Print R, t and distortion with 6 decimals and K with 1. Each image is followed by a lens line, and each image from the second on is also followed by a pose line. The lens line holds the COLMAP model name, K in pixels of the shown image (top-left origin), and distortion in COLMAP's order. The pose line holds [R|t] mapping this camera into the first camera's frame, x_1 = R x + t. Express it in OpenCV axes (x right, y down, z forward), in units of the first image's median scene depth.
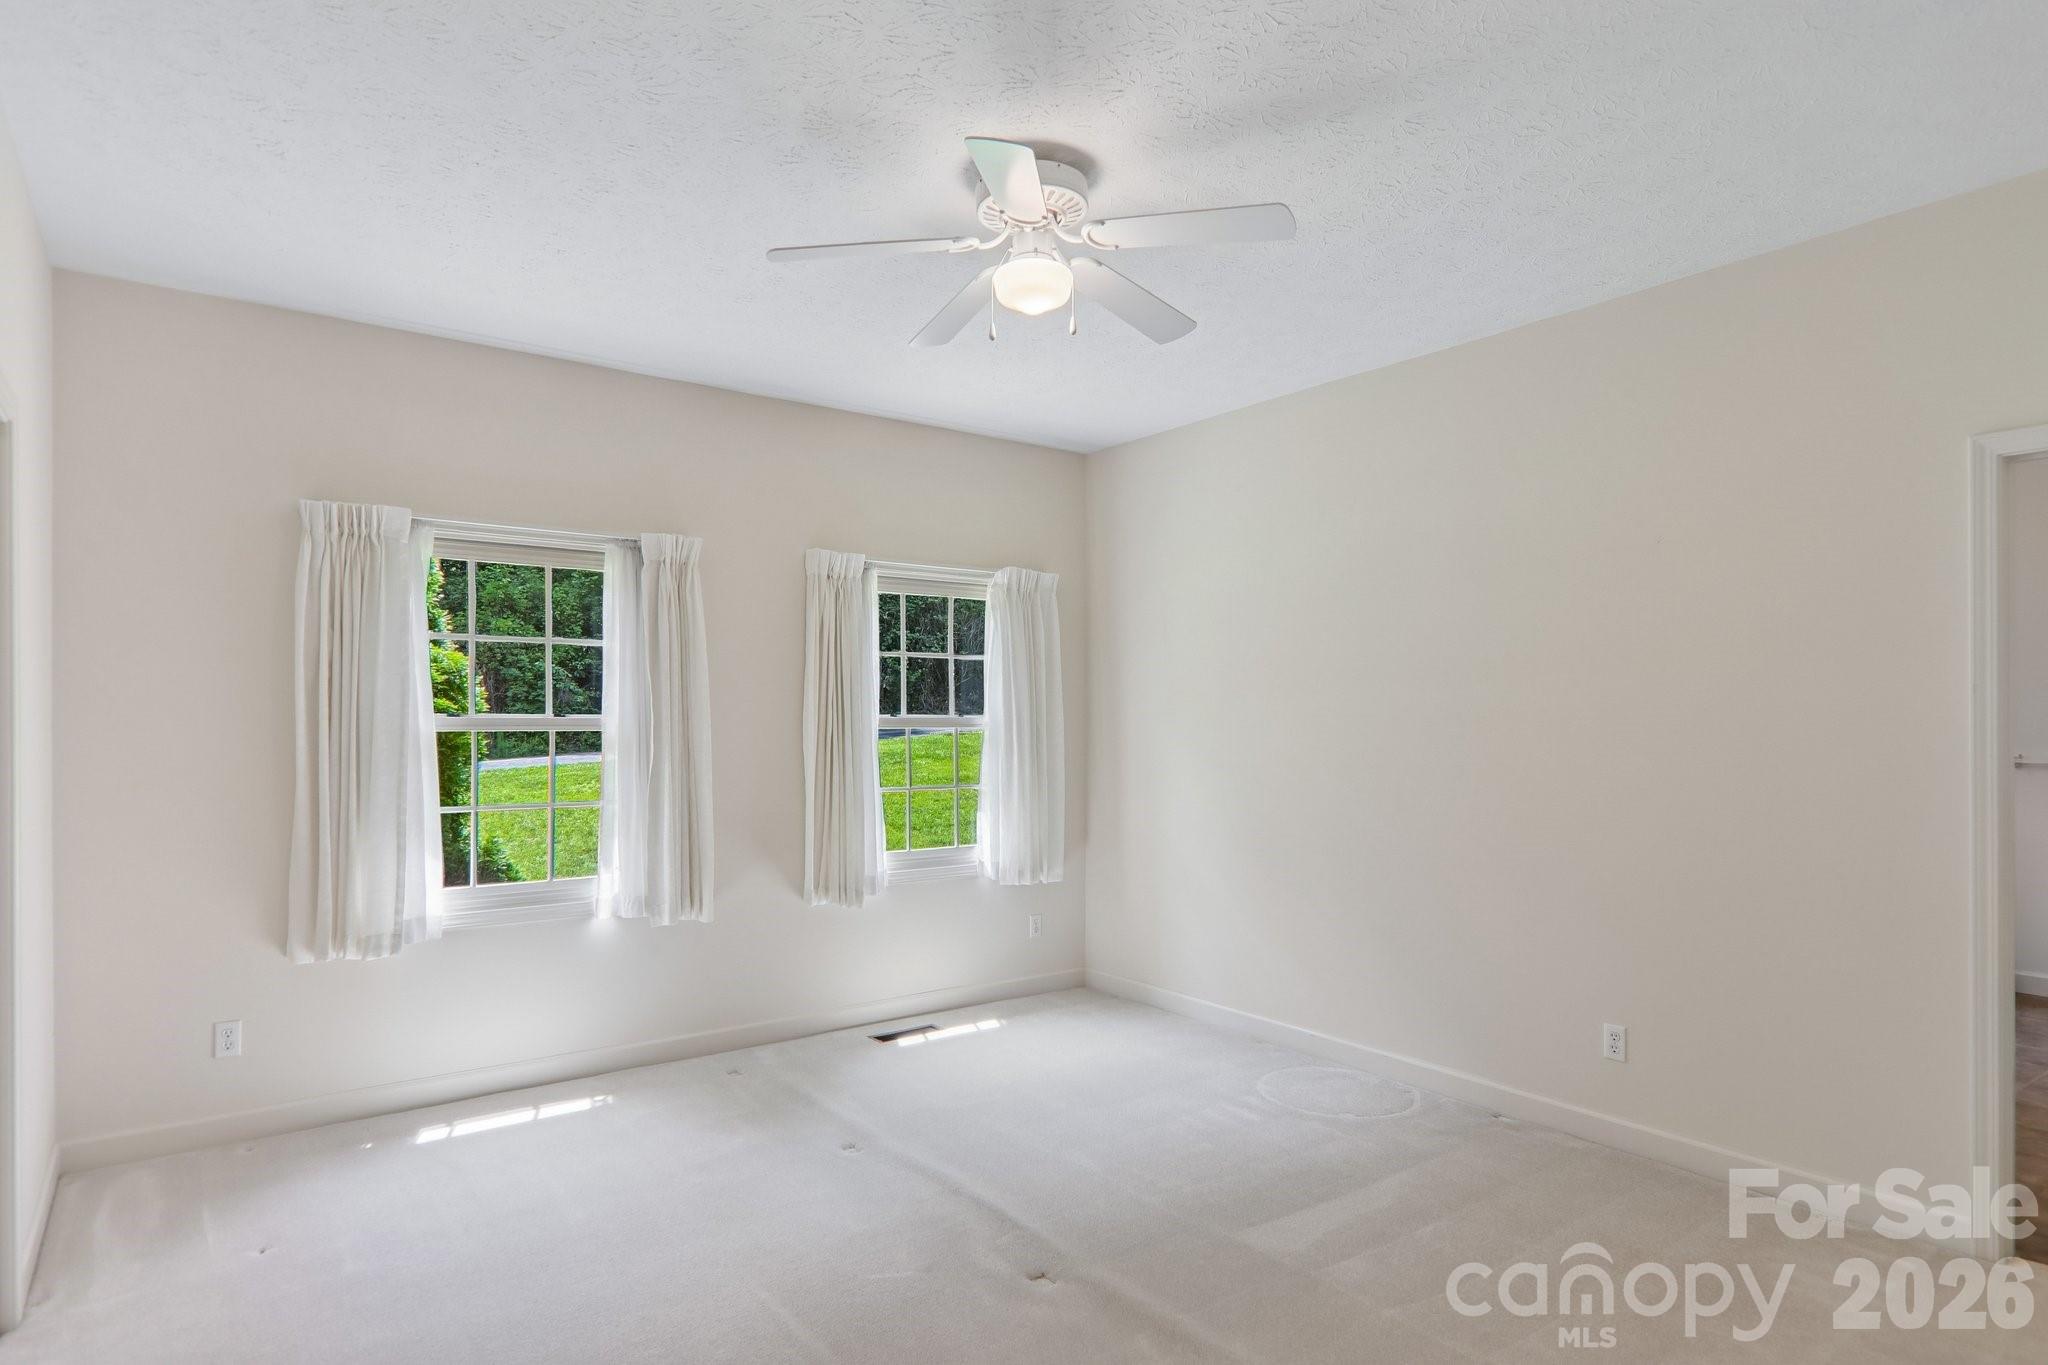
lens RADIAL K [[1173.9, 0, 1030.8], [0, 1173.9, 729.5], [0, 0, 1]] dist [0.045785, -0.000604]
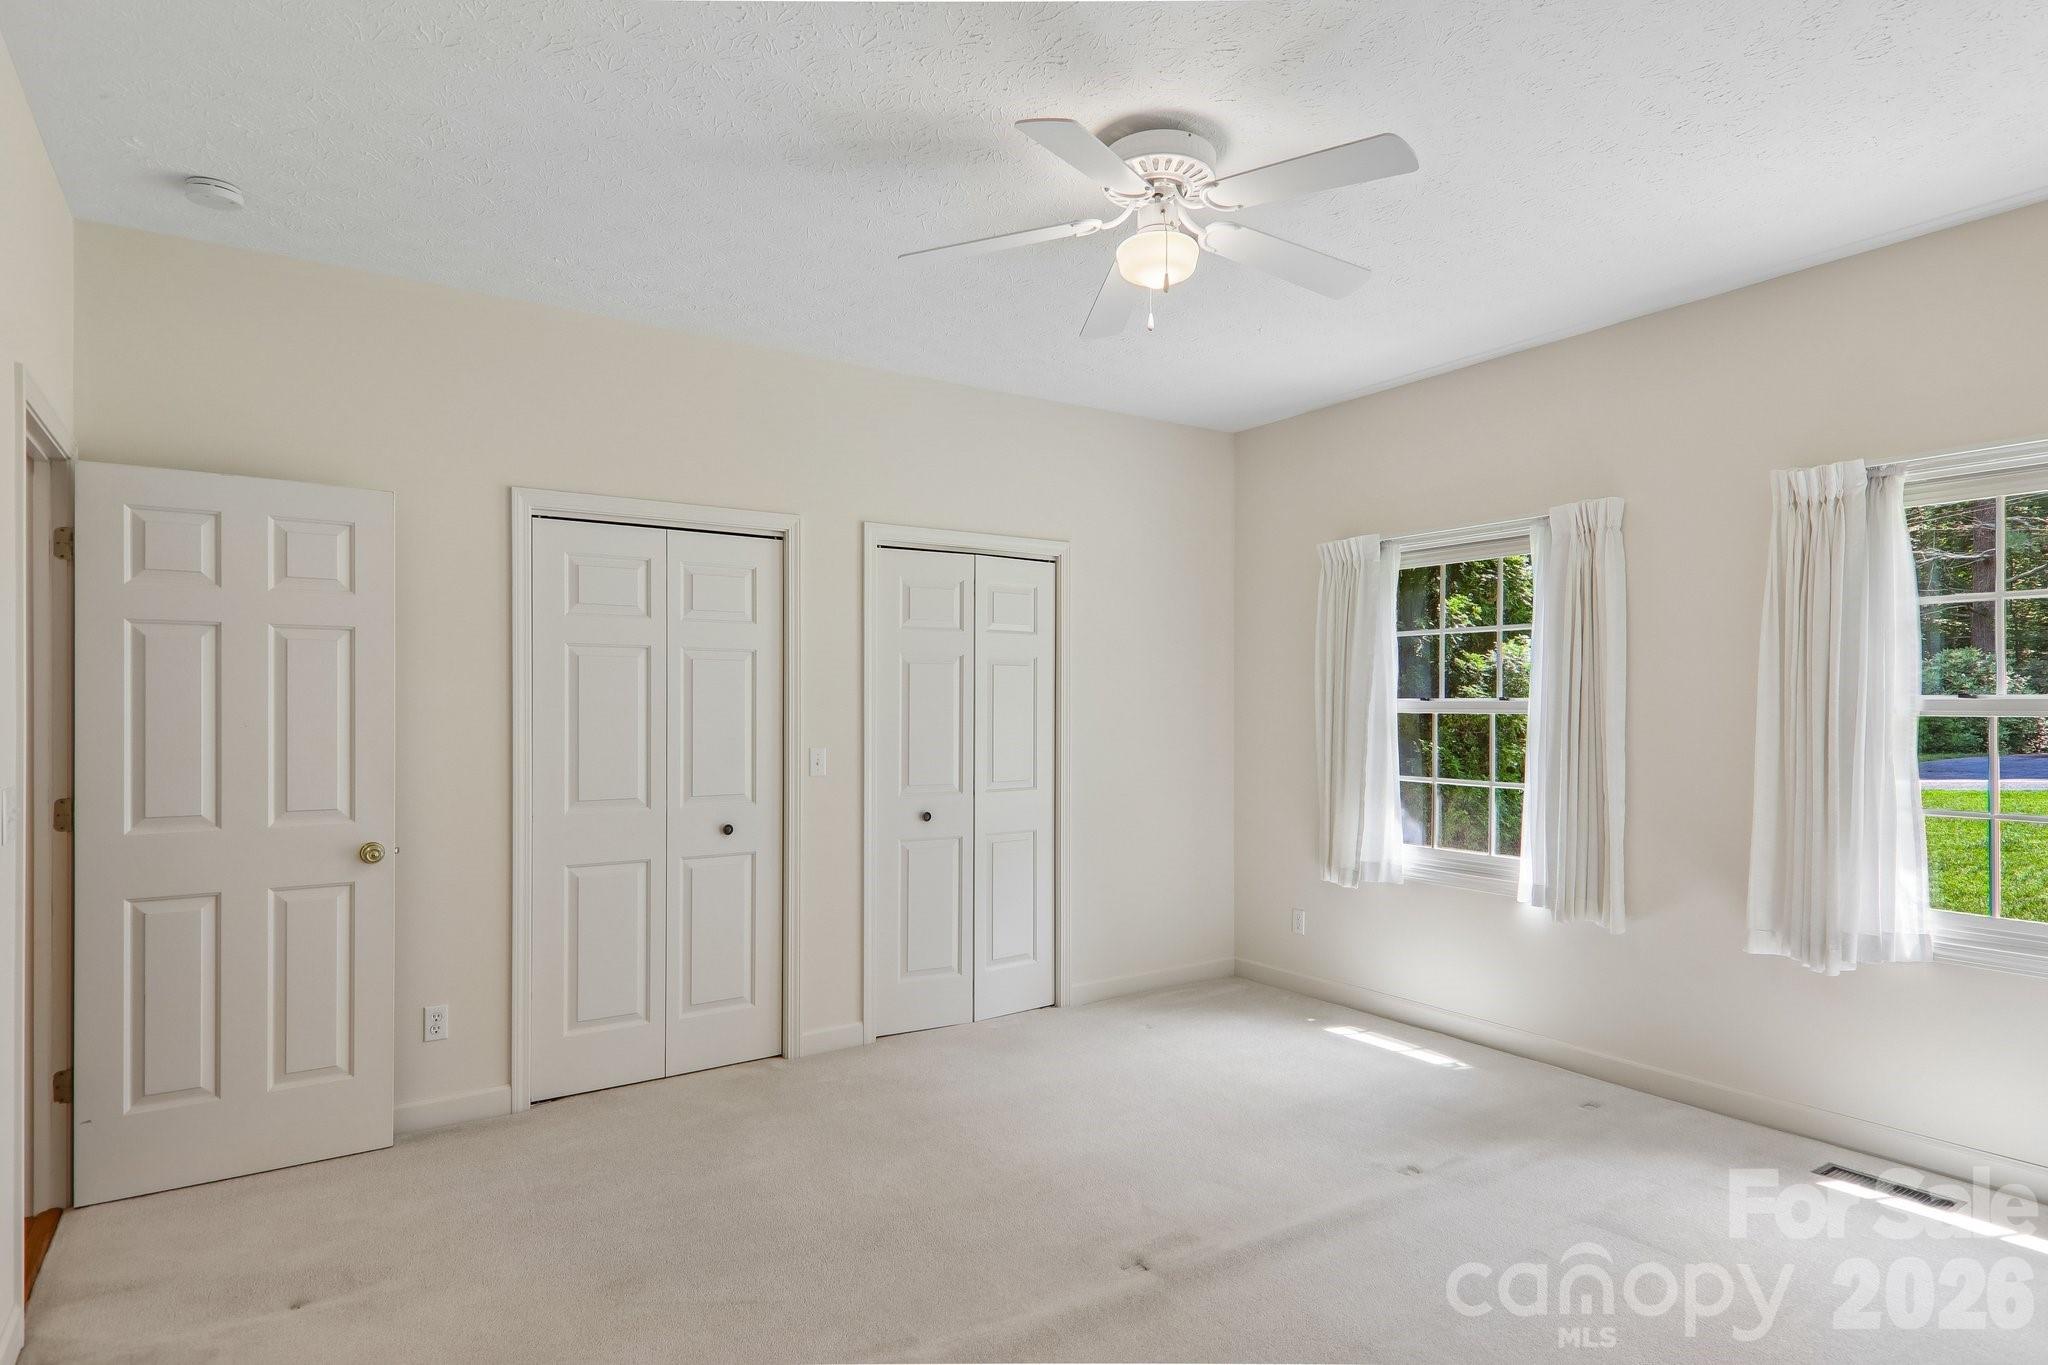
lens RADIAL K [[1122.8, 0, 984.7], [0, 1122.8, 710.0], [0, 0, 1]] dist [0.029912, -0.013969]
pose [[-0.078055, 0.007585, -0.996920, 0.620448], [-0.005658, 0.999952, 0.008051, -0.007159], [0.996933, 0.006269, -0.078009, 0.615001]]
